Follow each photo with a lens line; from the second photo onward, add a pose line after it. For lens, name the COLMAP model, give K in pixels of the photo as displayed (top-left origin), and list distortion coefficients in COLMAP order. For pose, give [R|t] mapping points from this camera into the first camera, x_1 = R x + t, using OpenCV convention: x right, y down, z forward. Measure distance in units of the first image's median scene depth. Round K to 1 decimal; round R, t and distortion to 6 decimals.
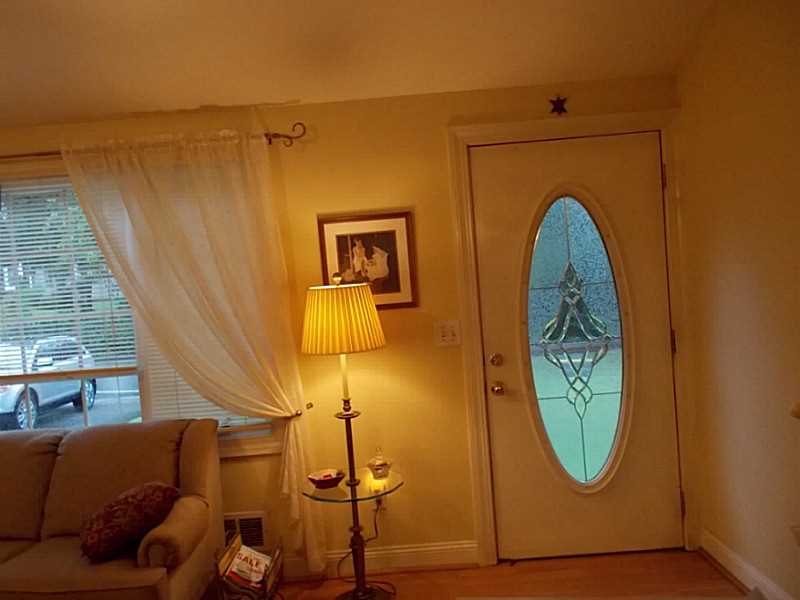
lens RADIAL K [[683.5, 0, 400.3], [0, 683.5, 308.0], [0, 0, 1]] dist [0.072558, -0.072870]
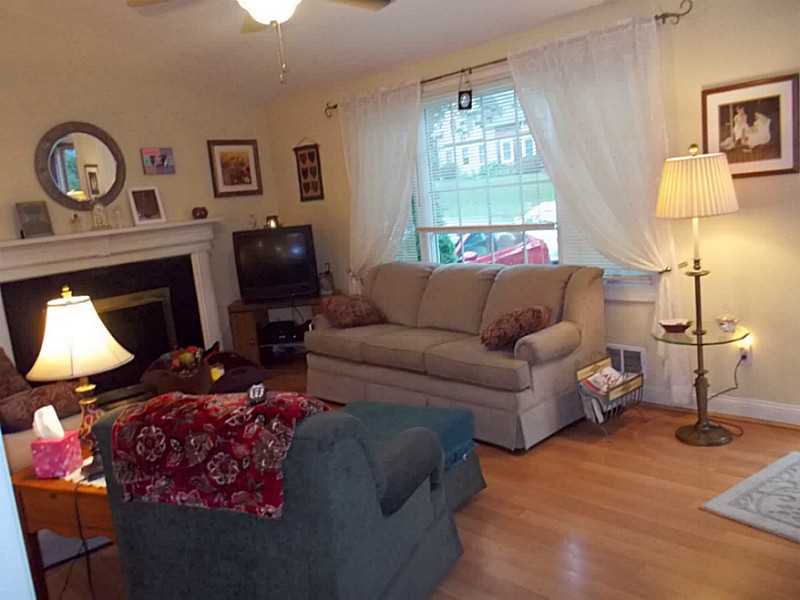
lens RADIAL K [[683.5, 0, 398.3], [0, 683.5, 297.4], [0, 0, 1]] dist [0.072558, -0.072870]
pose [[0.707147, 0.114347, -0.697760, 0.346322], [0.017744, 0.983656, 0.179181, -0.015908], [0.706844, -0.139088, 0.693560, -0.130840]]
